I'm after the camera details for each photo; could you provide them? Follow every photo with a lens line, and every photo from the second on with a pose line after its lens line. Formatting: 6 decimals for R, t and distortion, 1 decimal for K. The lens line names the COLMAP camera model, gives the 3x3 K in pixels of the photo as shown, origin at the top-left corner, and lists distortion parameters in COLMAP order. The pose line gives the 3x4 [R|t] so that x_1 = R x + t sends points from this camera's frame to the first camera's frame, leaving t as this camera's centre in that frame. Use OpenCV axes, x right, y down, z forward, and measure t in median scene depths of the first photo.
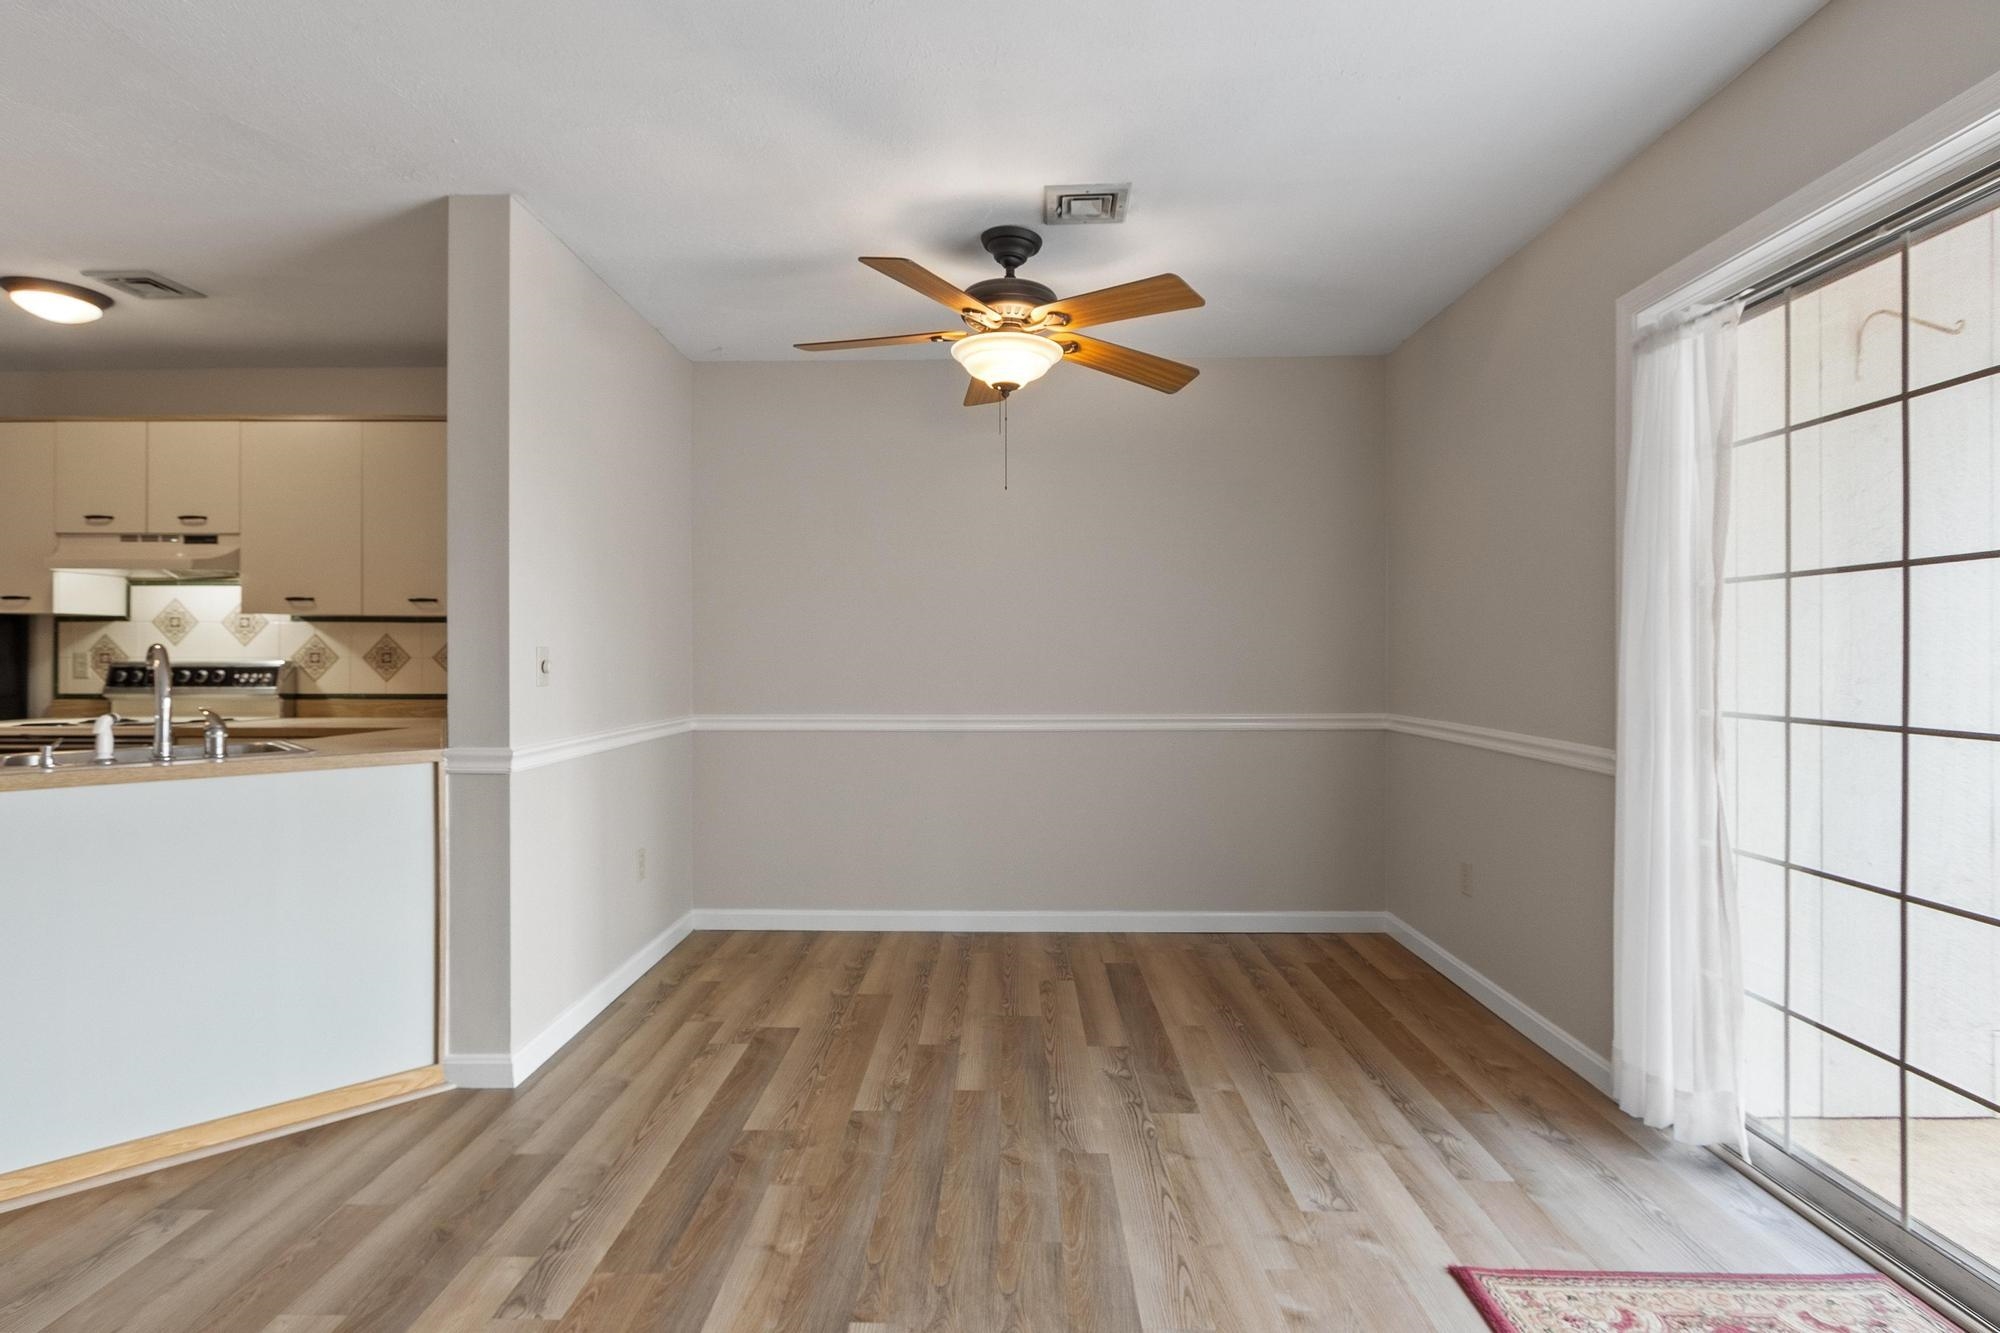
lens RADIAL K [[975.0, 0, 985.0], [0, 975.0, 654.7], [0, 0, 1]] dist [-0.000760, -0.001029]
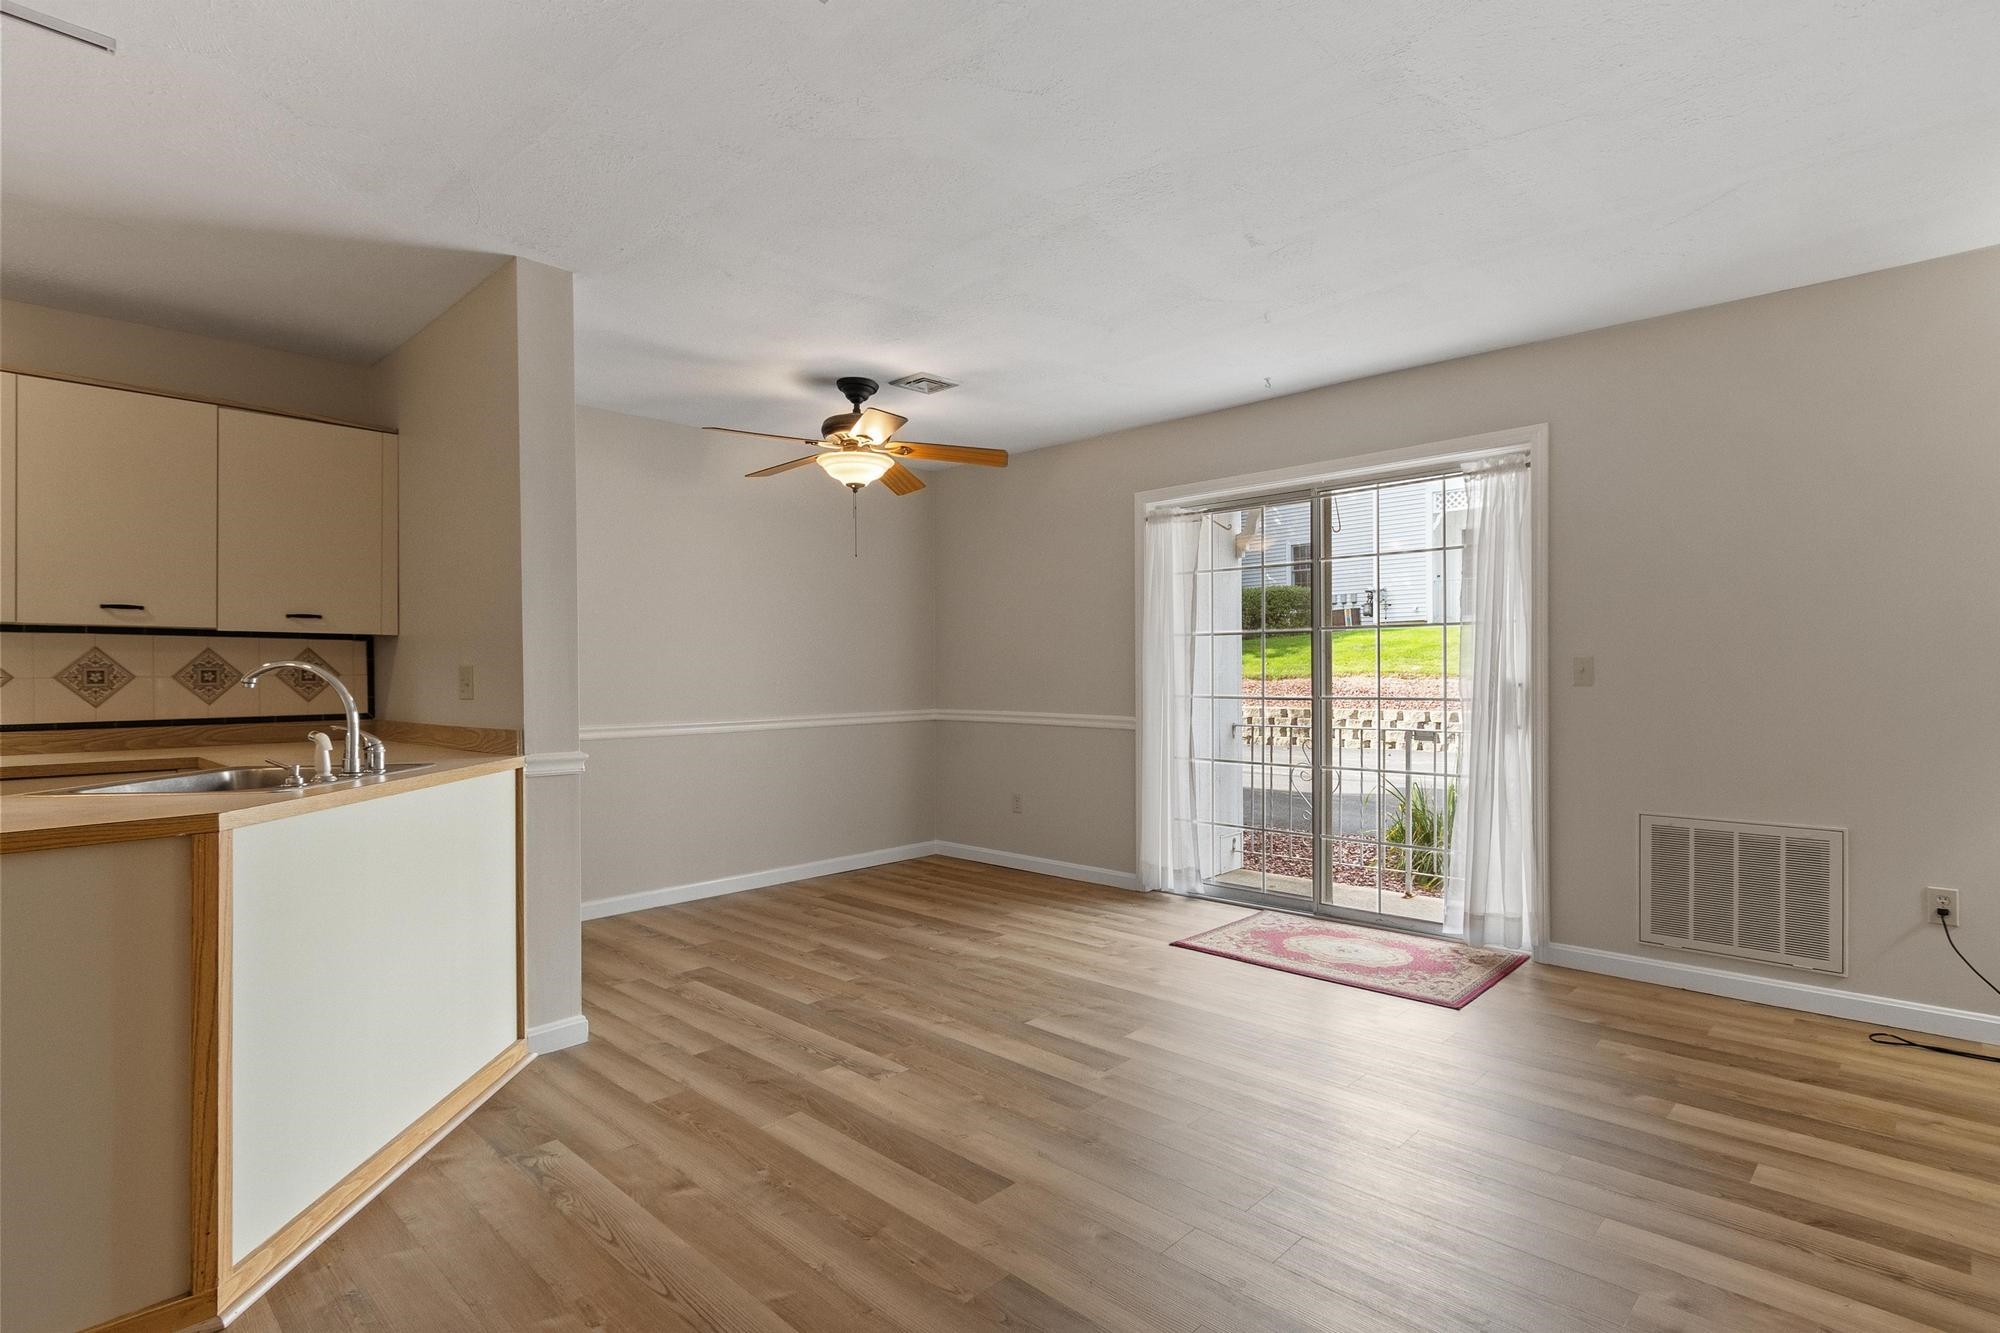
lens RADIAL K [[987.9, 0, 995.9], [0, 987.9, 669.9], [0, 0, 1]] dist [0.000385, 0.001103]
pose [[0.674690, -0.002521, 0.738097, -0.917944], [0.004212, 0.999991, -0.000434, 0.001045], [-0.738090, 0.003402, 0.674694, -0.145386]]
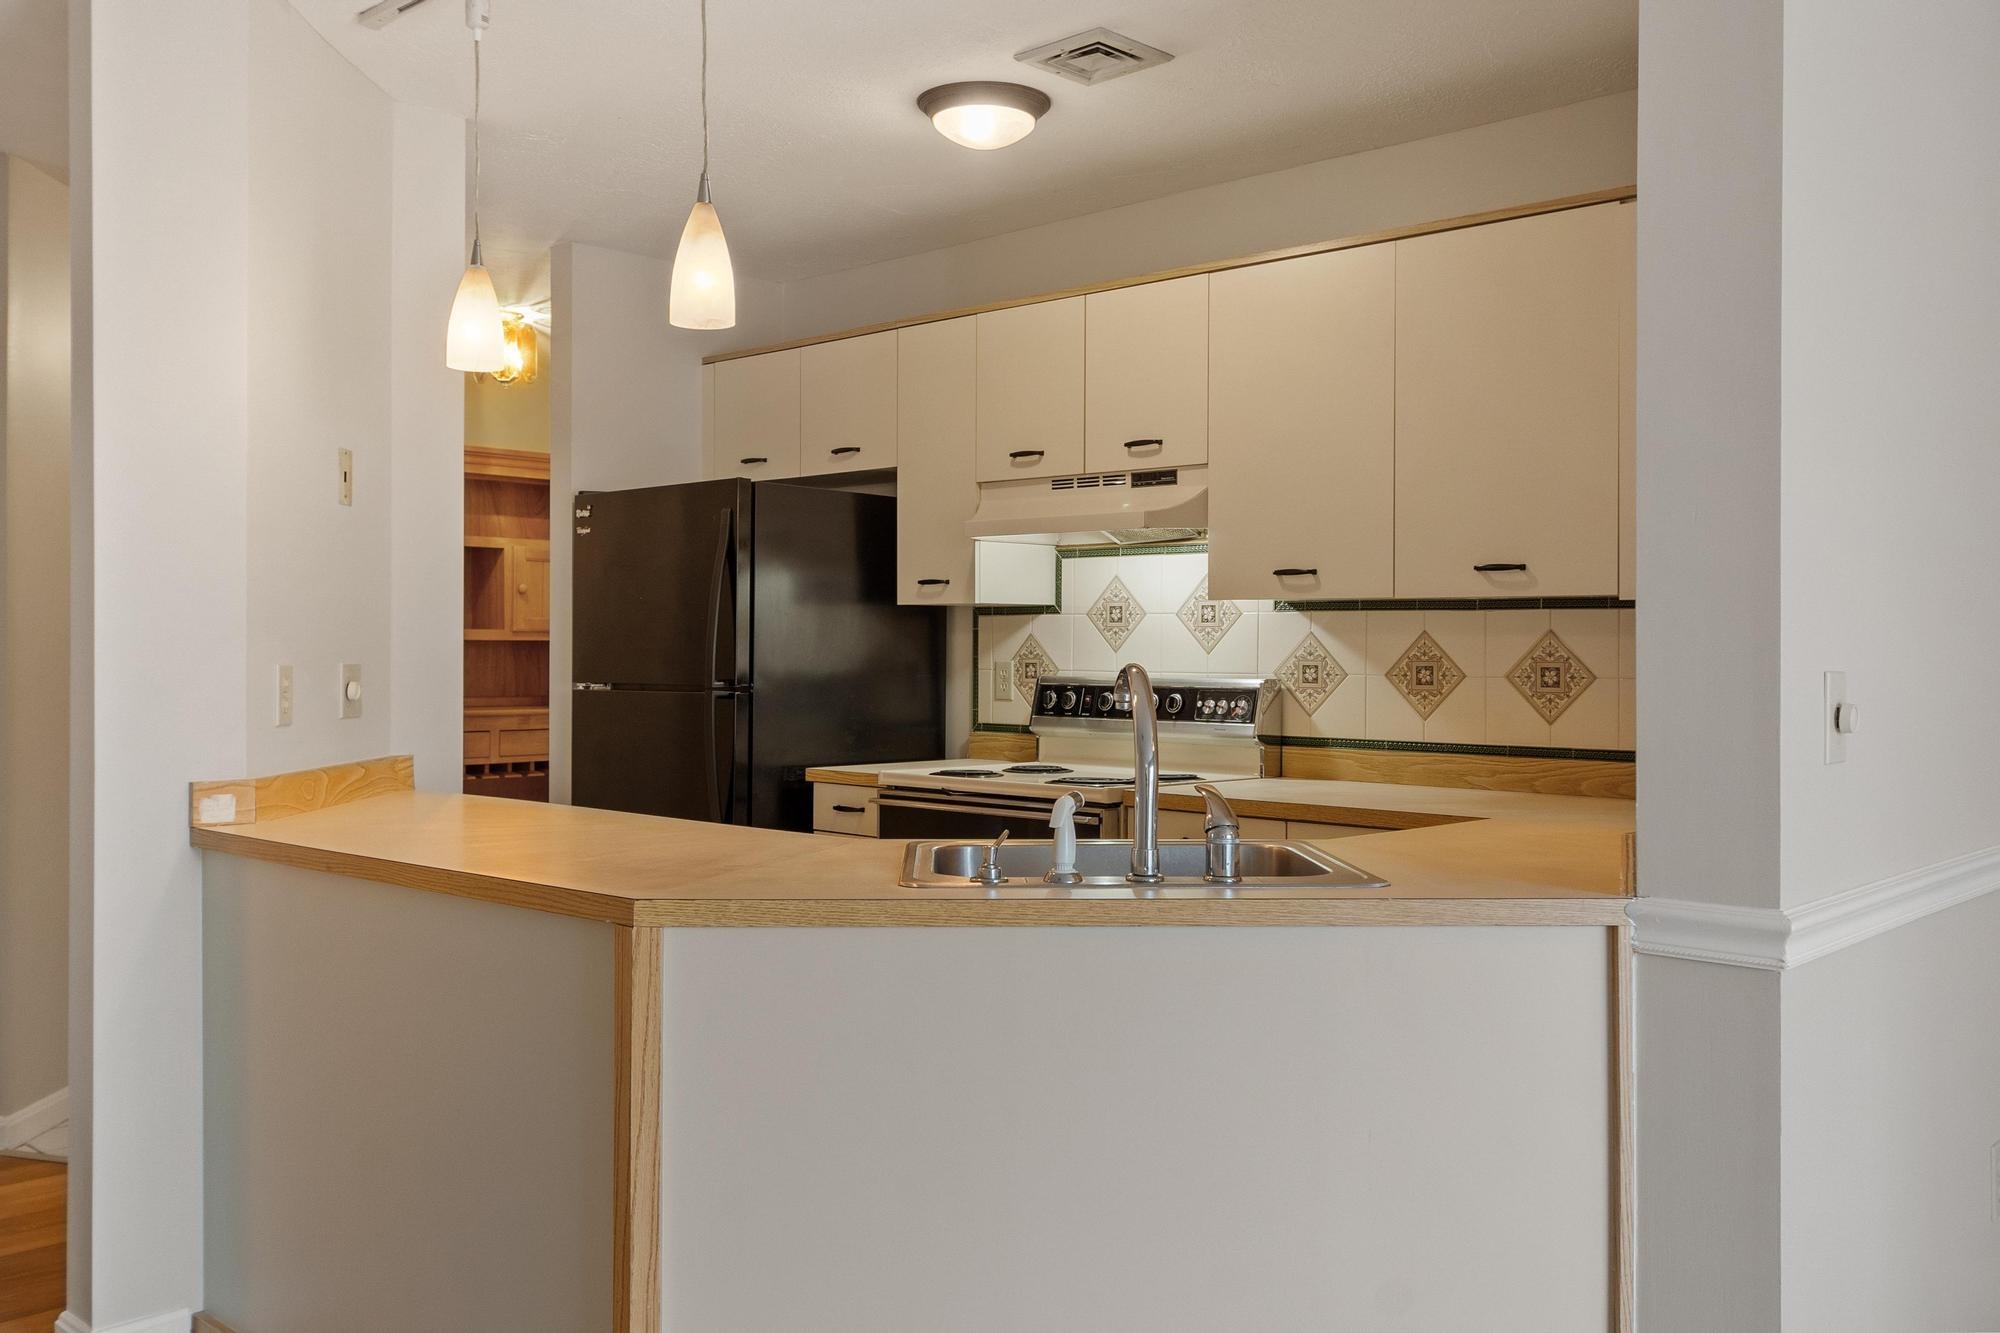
lens RADIAL K [[1727.1, 0, 1000.0], [0, 1727.1, 666.5], [0, 0, 1]] dist [0.064276, 0.000031]
pose [[0.742319, 0.008831, -0.669988, -0.205659], [-0.001413, 0.999932, 0.011615, -0.018174], [0.670045, -0.007676, 0.742281, 0.181827]]
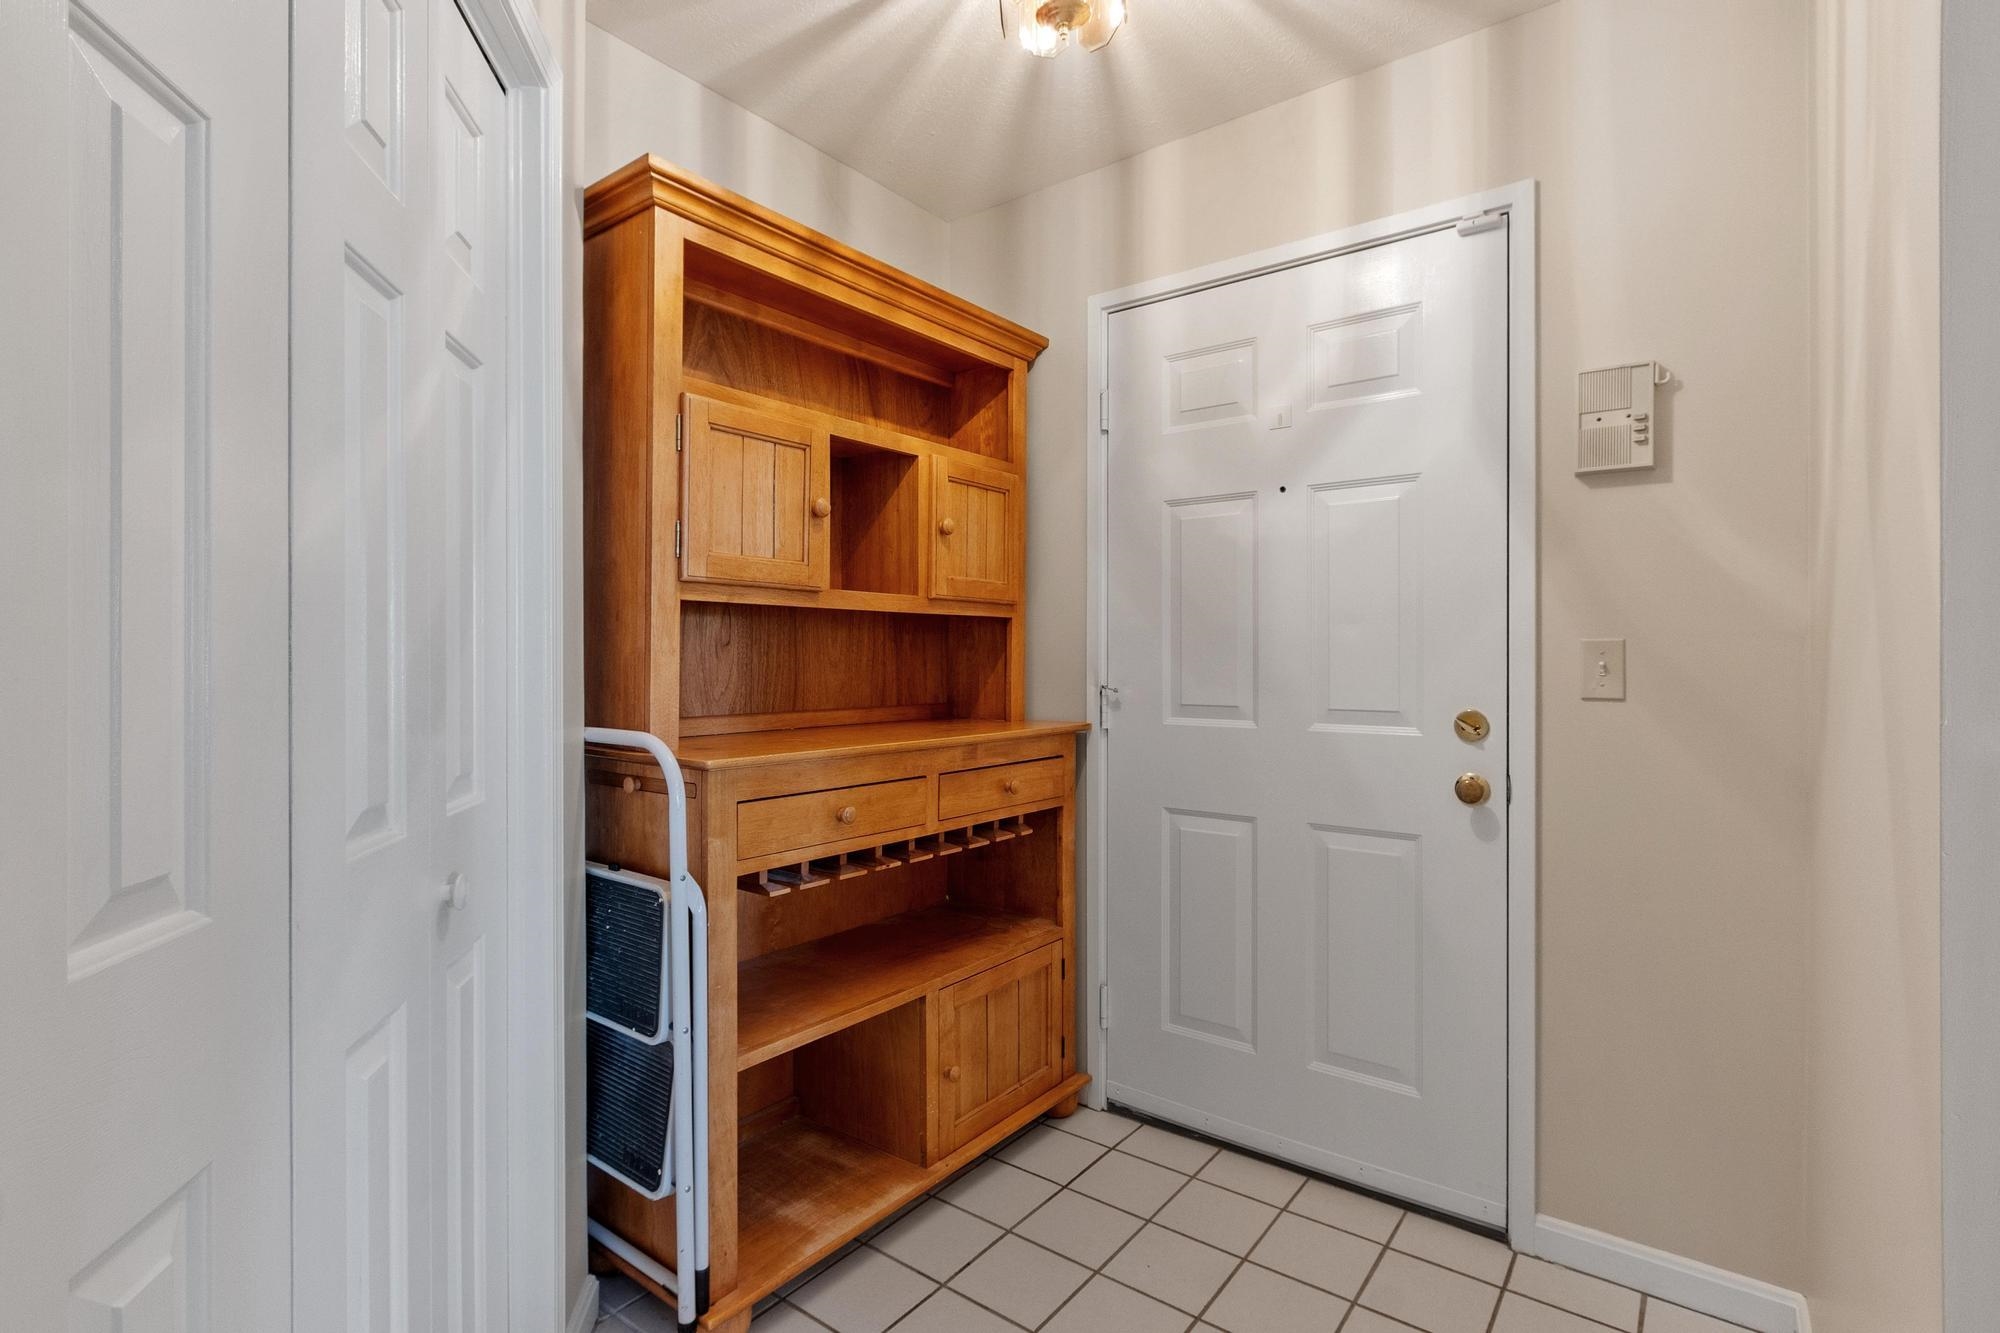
lens RADIAL K [[933.5, 0, 995.5], [0, 933.5, 663.7], [0, 0, 1]] dist [-0.004101, -0.000847]
pose [[0.806024, 0.002721, -0.591877, -1.735950], [0.001526, 0.999977, 0.006675, 0.008795], [0.591881, -0.006283, 0.806001, 0.892433]]
